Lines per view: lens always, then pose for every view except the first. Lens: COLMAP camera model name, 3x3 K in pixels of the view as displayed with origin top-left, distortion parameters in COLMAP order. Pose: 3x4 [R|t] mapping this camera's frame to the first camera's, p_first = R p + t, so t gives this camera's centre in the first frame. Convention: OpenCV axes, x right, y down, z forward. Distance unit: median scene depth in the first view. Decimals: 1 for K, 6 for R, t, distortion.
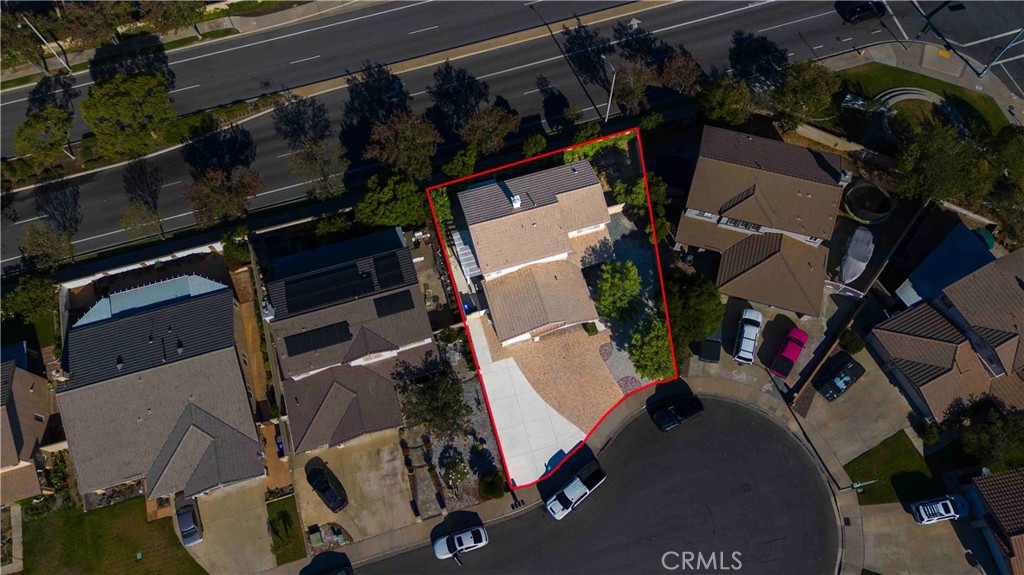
lens RADIAL K [[721.2, 0, 512.0], [0, 721.2, 287.5], [0, 0, 1]] dist [0.083181, -0.106751]
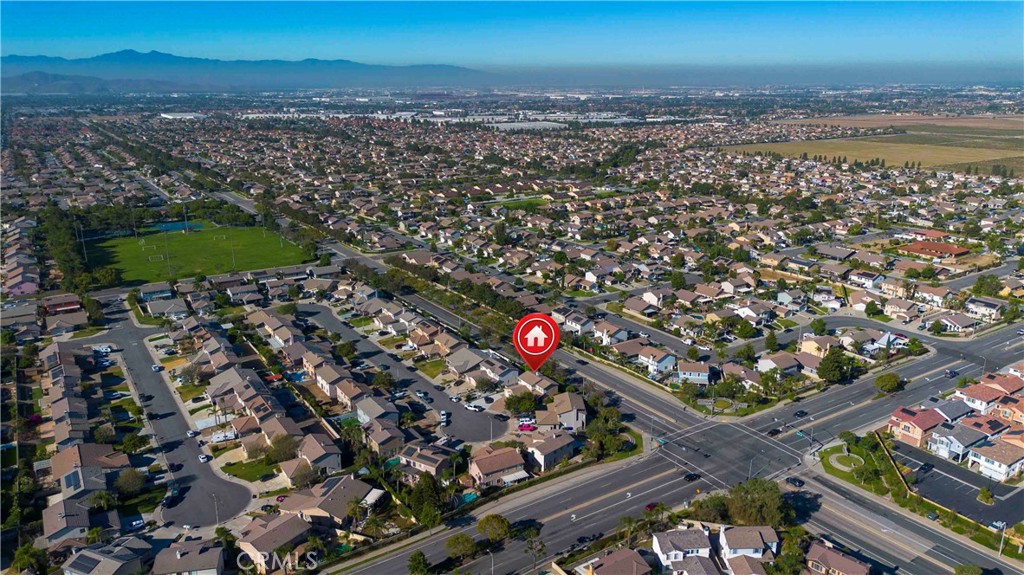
lens RADIAL K [[721.2, 0, 512.0], [0, 721.2, 287.5], [0, 0, 1]] dist [0.083181, -0.106751]
pose [[0.291788, 0.278533, -0.915030, 3.271967], [-0.887628, 0.435256, -0.150559, 0.369371], [0.356336, 0.856138, 0.374236, -0.851661]]
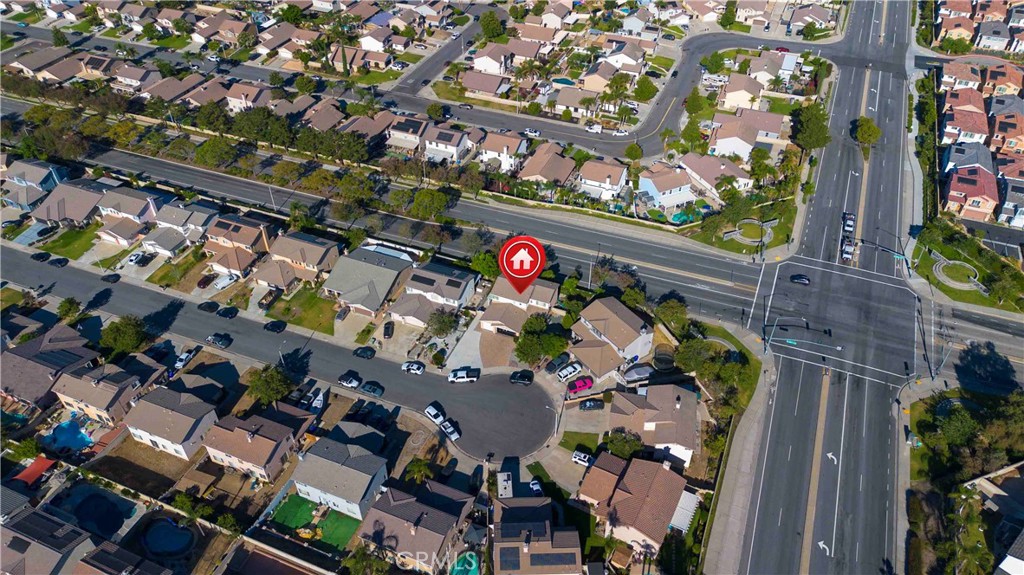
lens RADIAL K [[721.2, 0, 512.0], [0, 721.2, 287.5], [0, 0, 1]] dist [0.083181, -0.106751]
pose [[0.774900, 0.415999, -0.475894, 1.109787], [-0.586260, 0.754464, -0.295099, 0.609296], [0.236284, 0.507669, 0.828518, -0.942198]]
